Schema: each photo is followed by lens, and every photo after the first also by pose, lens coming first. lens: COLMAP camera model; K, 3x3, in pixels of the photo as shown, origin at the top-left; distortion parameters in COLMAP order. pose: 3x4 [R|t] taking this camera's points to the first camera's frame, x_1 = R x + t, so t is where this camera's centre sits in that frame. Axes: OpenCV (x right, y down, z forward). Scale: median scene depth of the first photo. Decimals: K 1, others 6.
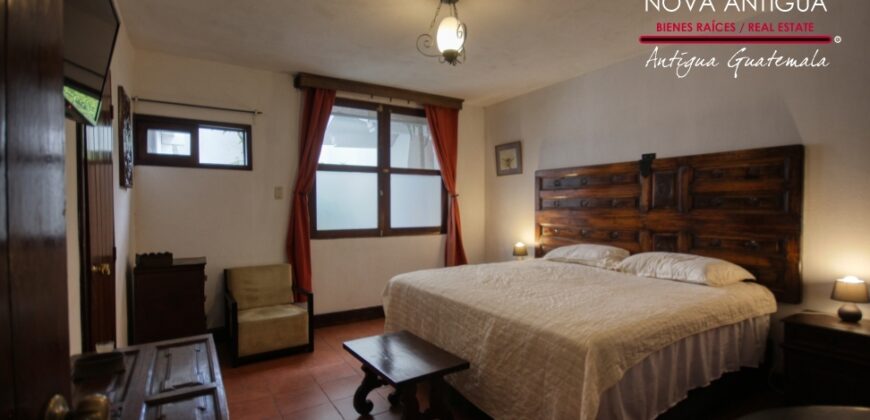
lens RADIAL K [[403.2, 0, 435.5], [0, 403.2, 211.2], [0, 0, 1]] dist [-0.002900, -0.000405]
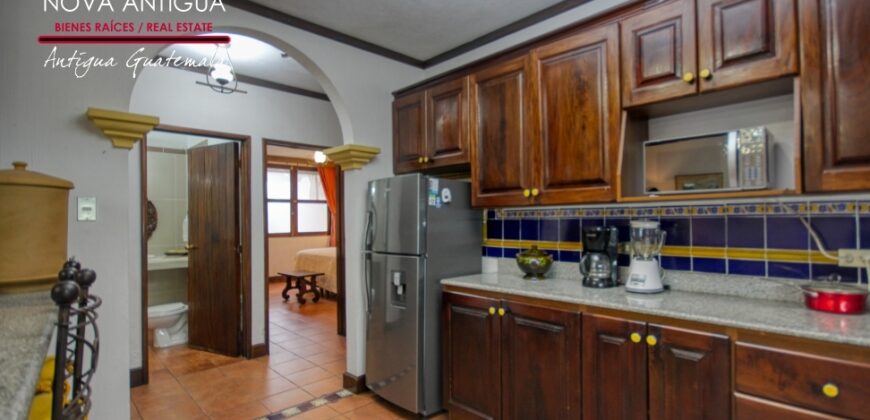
lens RADIAL K [[403.2, 0, 432.9], [0, 403.2, 210.9], [0, 0, 1]] dist [-0.002900, -0.000405]
pose [[0.978907, -0.004872, 0.204250, 0.117062], [0.010951, 0.999530, -0.028641, 0.003749], [-0.204015, 0.030273, 0.978500, -0.929194]]
